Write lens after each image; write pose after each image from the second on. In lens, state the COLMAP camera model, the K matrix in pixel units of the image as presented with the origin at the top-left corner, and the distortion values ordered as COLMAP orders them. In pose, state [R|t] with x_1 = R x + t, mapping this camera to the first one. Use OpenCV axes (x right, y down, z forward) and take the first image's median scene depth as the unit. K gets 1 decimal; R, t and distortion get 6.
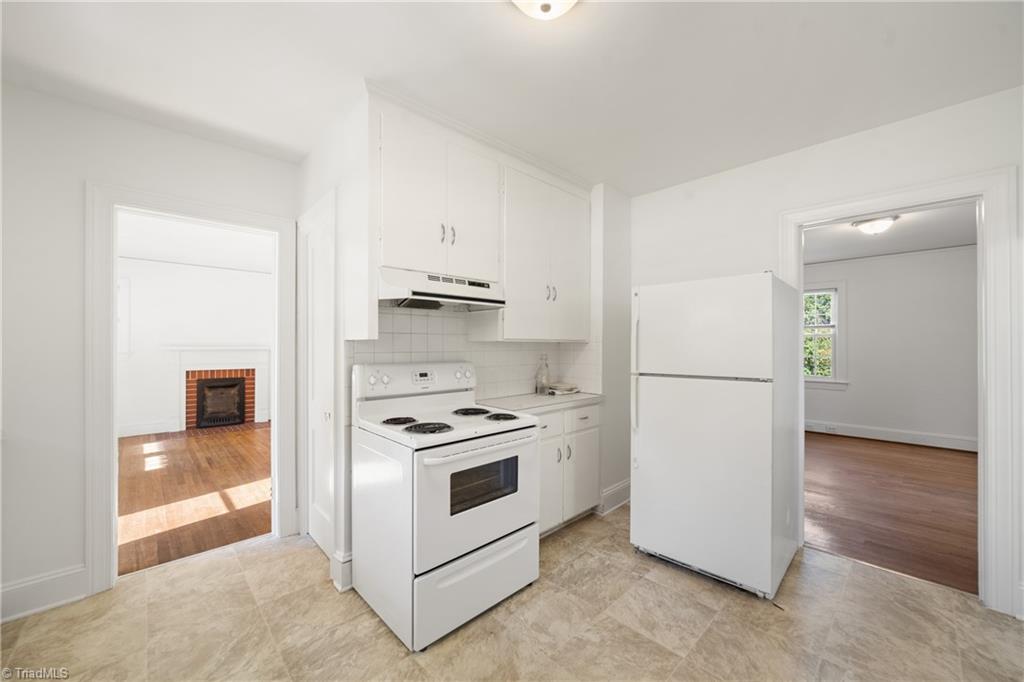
lens RADIAL K [[394.1, 0, 525.5], [0, 394.1, 344.7], [0, 0, 1]] dist [-0.023024, 0.005670]
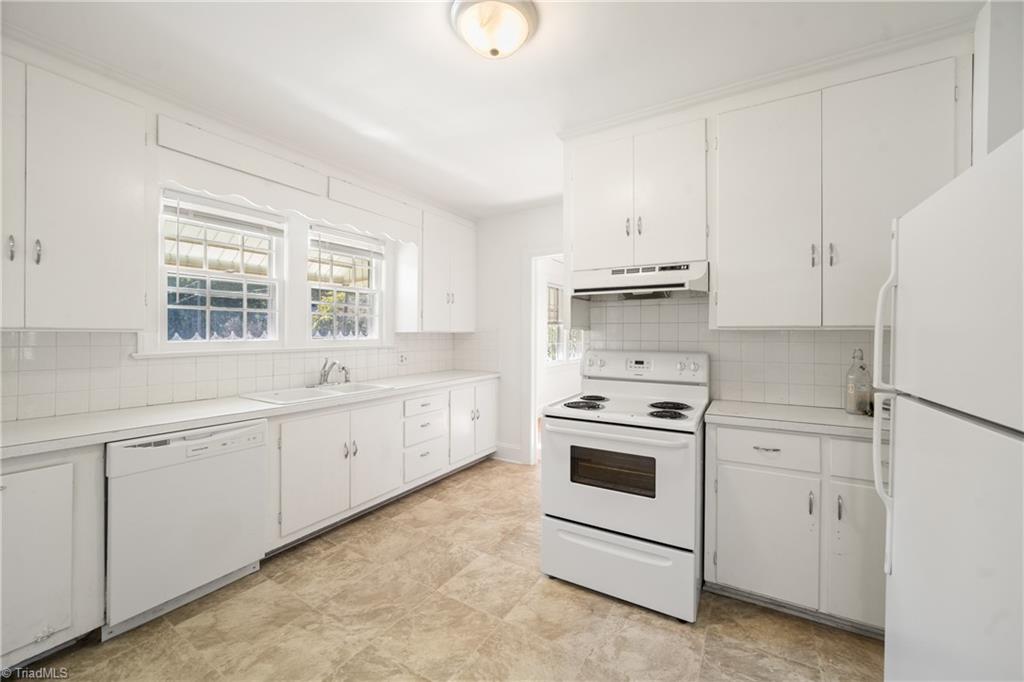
lens RADIAL K [[395.6, 0, 526.3], [0, 395.6, 337.2], [0, 0, 1]] dist [-0.019908, -0.000037]
pose [[0.265358, 0.007874, -0.964118, 0.755541], [-0.001457, 0.999969, 0.007765, 0.001364], [0.964149, -0.000656, 0.265361, 0.479846]]
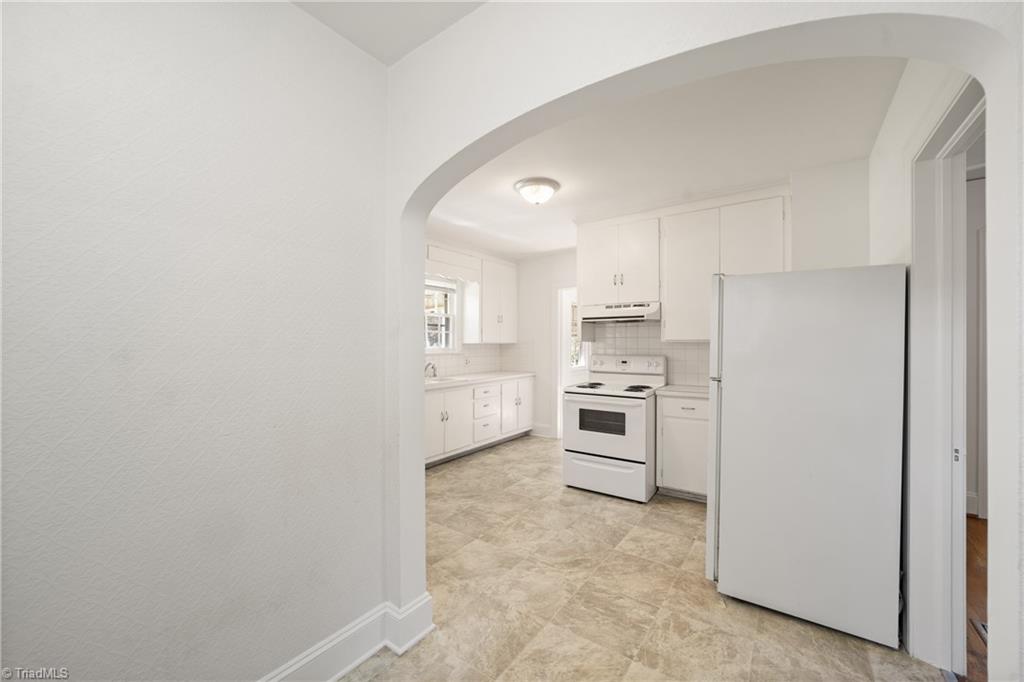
lens RADIAL K [[393.4, 0, 526.5], [0, 393.4, 345.9], [0, 0, 1]] dist [-0.027339, -0.000015]
pose [[0.195531, 0.003079, -0.980693, 1.465711], [-0.000294, 0.999995, 0.003081, 0.002096], [0.980697, -0.000314, 0.195531, 0.289071]]
